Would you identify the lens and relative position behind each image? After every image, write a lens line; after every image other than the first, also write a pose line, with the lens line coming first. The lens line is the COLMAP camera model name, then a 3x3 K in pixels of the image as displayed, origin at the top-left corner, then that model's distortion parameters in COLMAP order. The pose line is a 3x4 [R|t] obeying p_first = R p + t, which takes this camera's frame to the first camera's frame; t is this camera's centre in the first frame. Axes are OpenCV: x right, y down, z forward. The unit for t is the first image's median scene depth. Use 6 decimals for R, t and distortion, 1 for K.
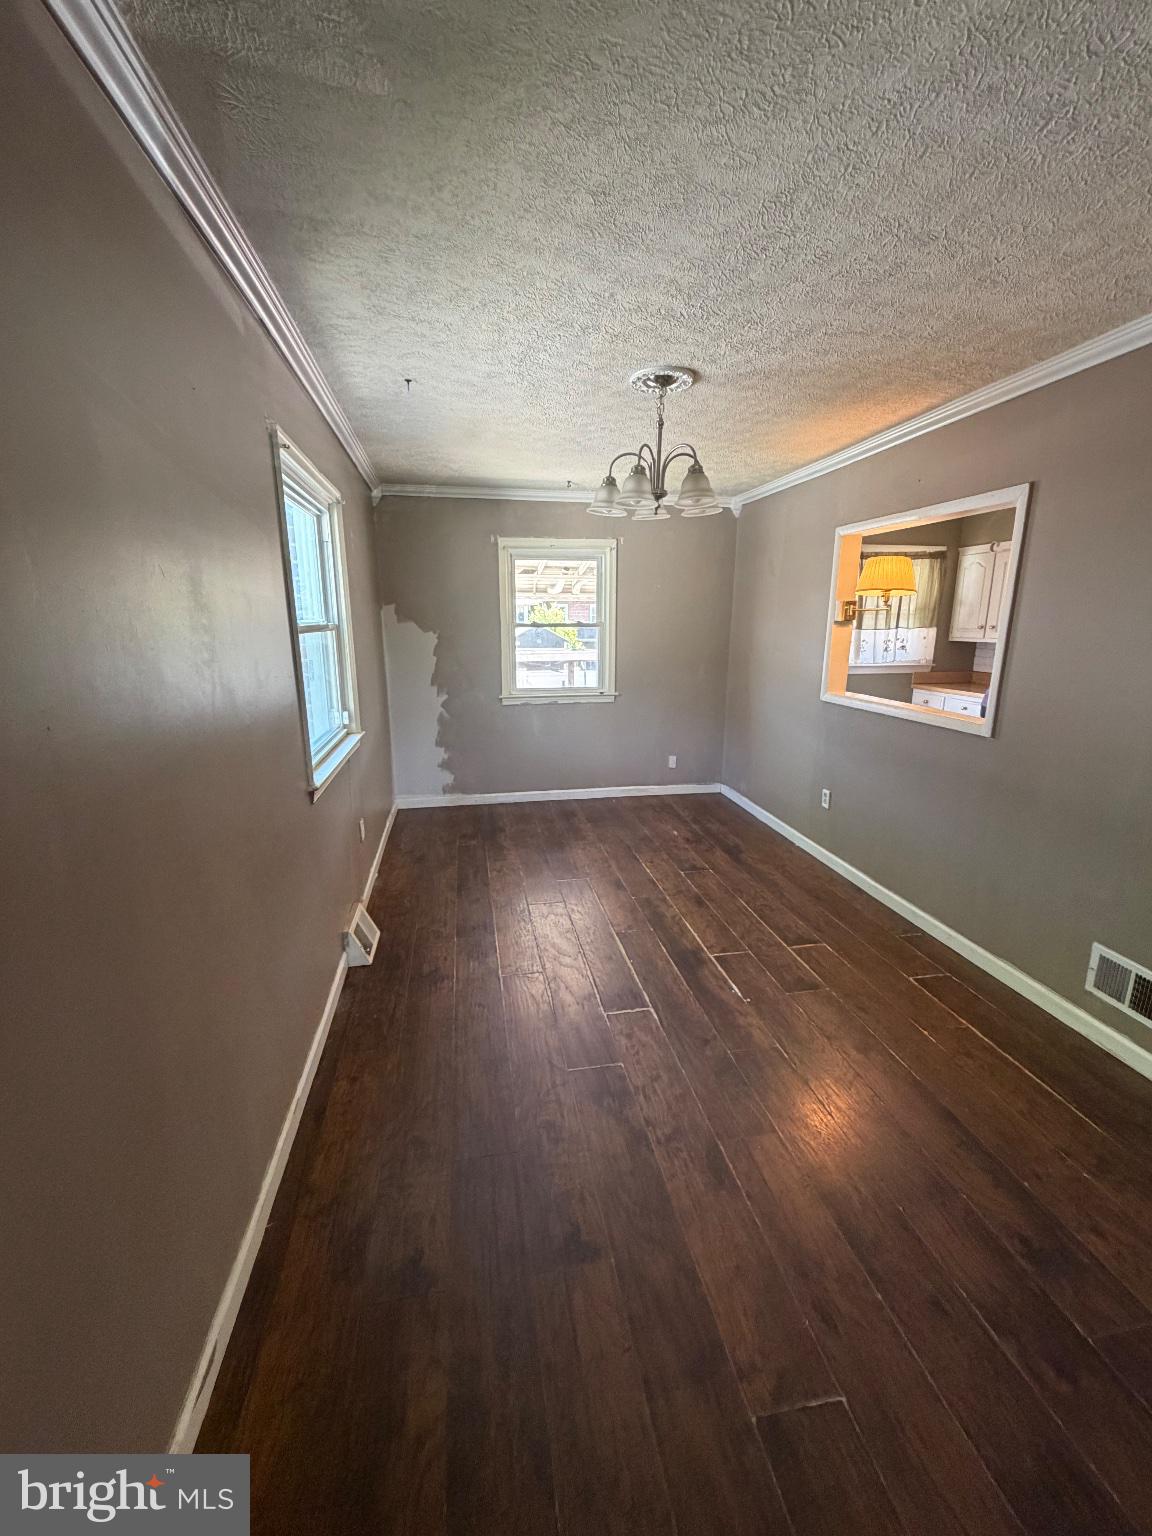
lens RADIAL K [[610.0, 0, 578.5], [0, 610.0, 763.6], [0, 0, 1]] dist [0.000321, 0.000147]
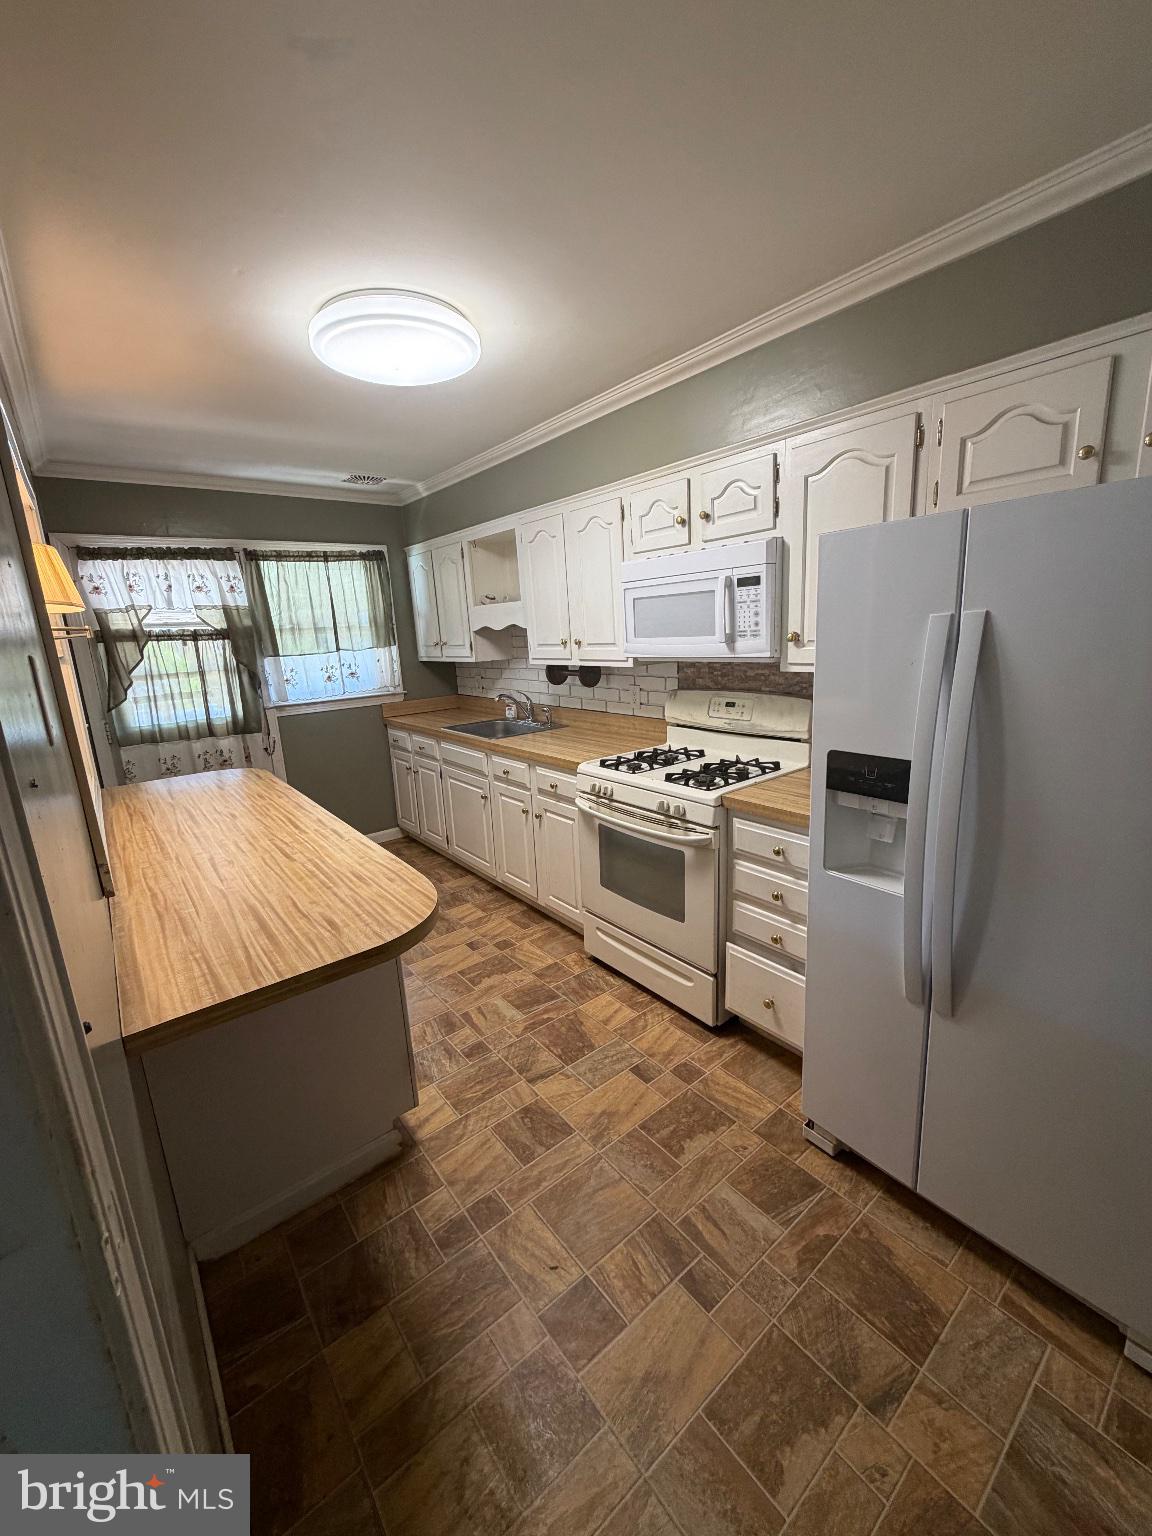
lens RADIAL K [[615.4, 0, 575.5], [0, 615.4, 766.0], [0, 0, 1]] dist [0.001799, -0.000138]
pose [[0.884968, -0.145482, 0.442343, 0.422250], [0.153755, 0.987957, 0.017321, -0.046775], [-0.439535, 0.052683, 0.896679, 0.185466]]
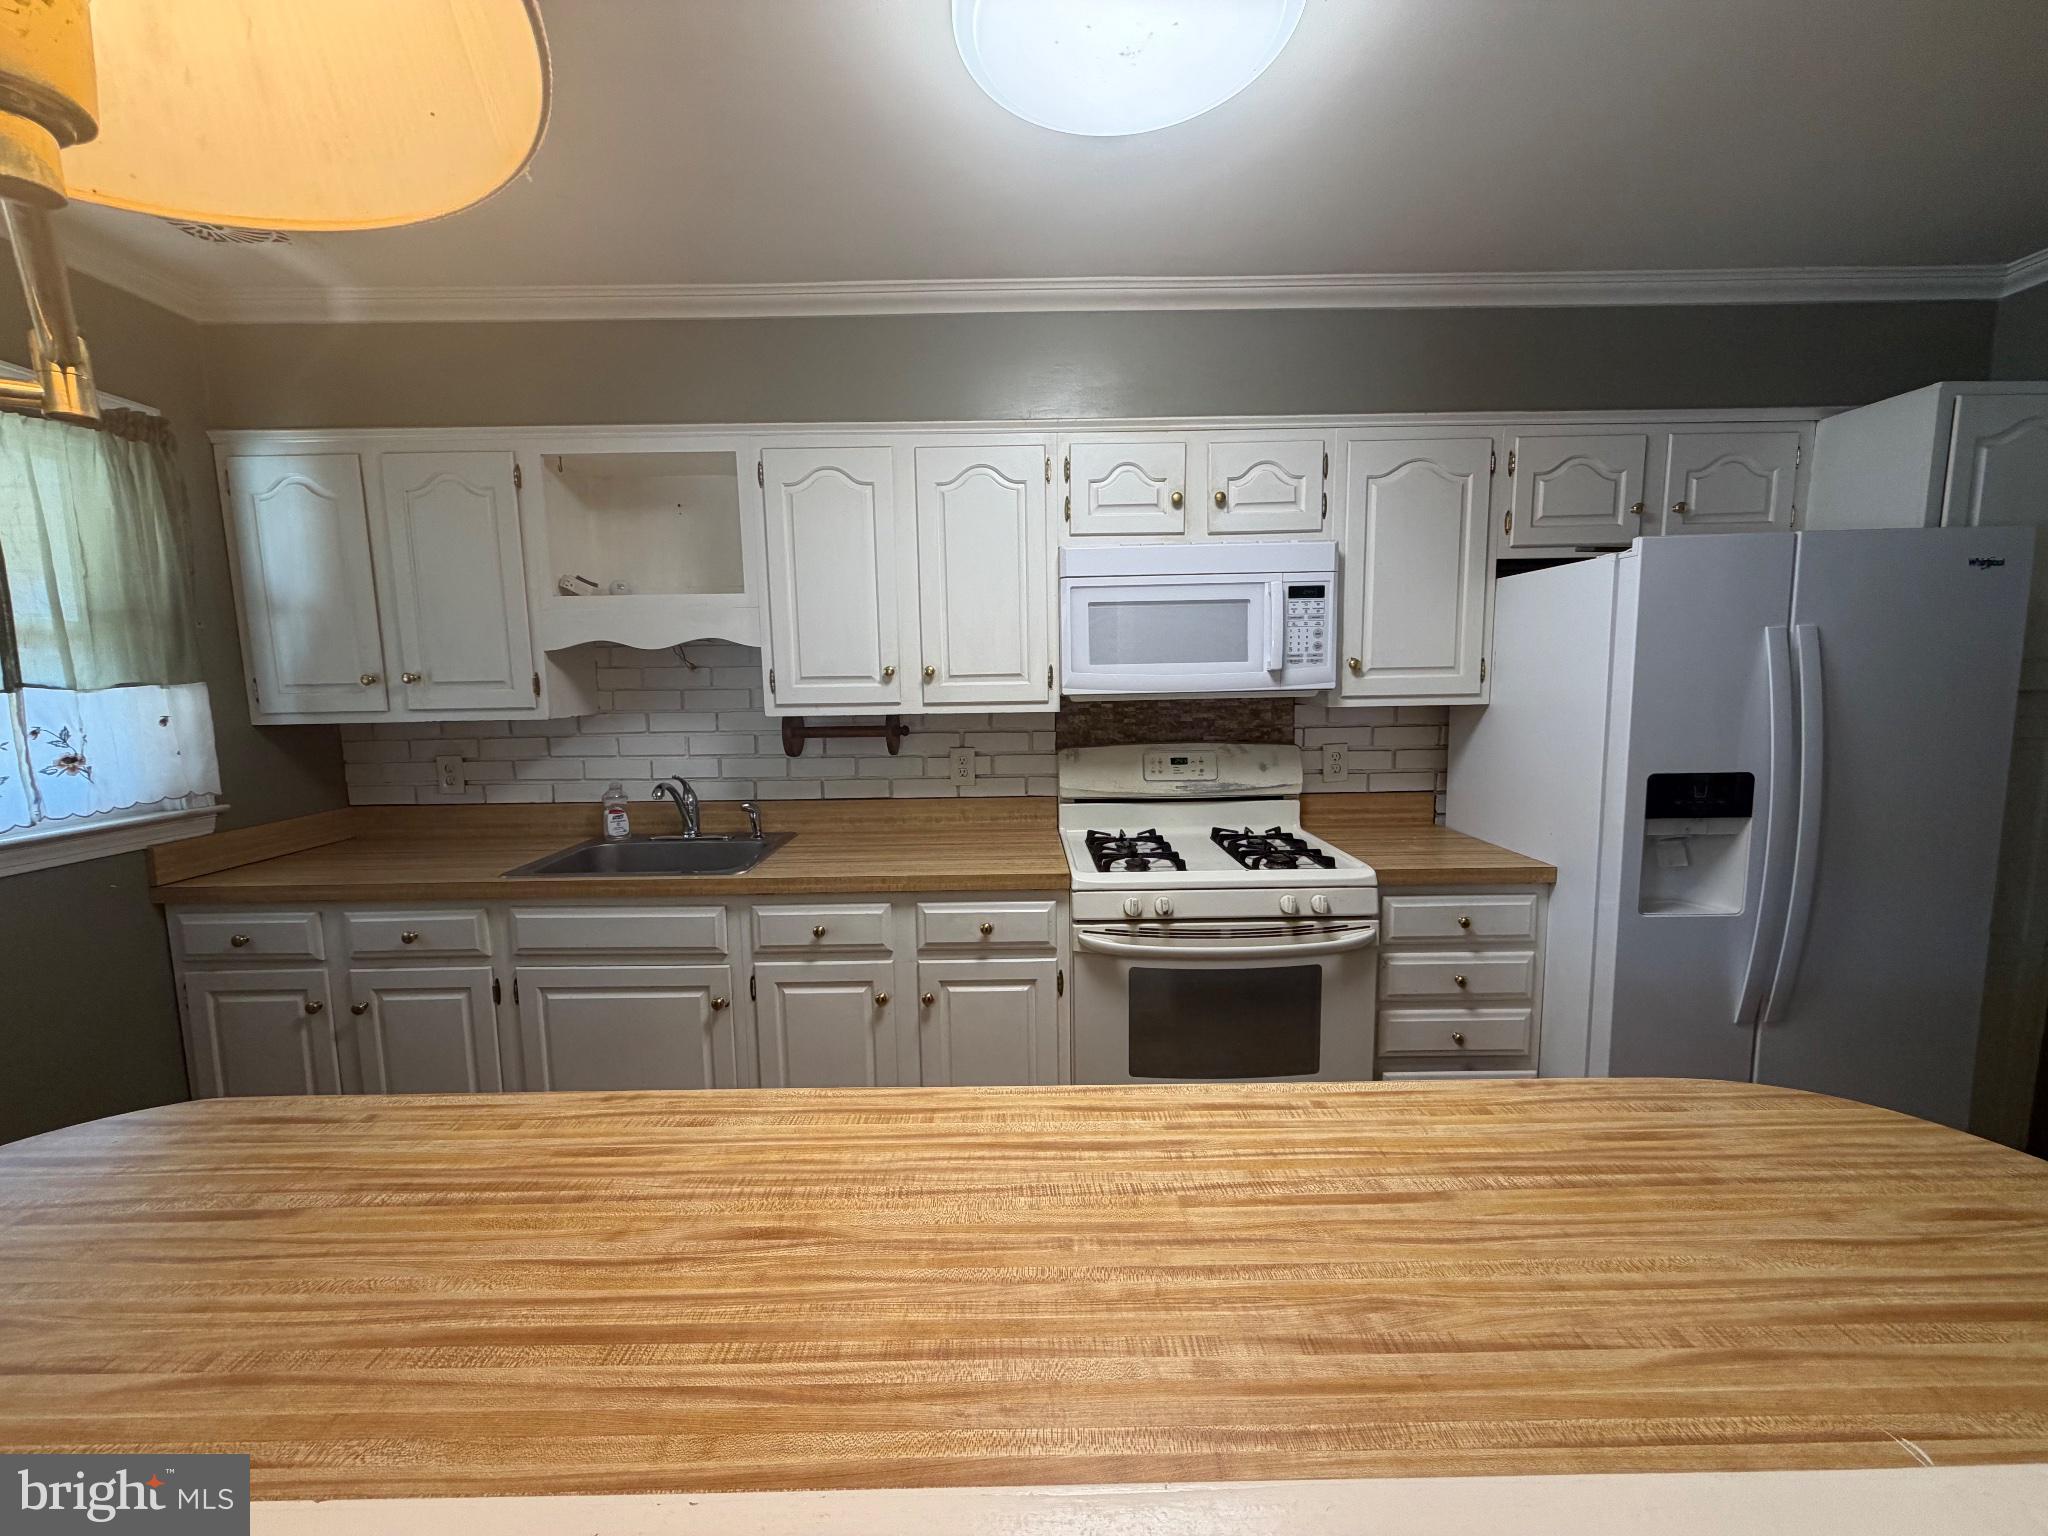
lens RADIAL K [[820.5, 0, 1027.2], [0, 820.5, 766.7], [0, 0, 1]] dist [0.001799, -0.000138]
pose [[0.180503, -0.113529, 0.977000, 0.276243], [0.240397, 0.968283, 0.068102, -0.118979], [-0.953744, 0.222576, 0.202070, 0.564314]]
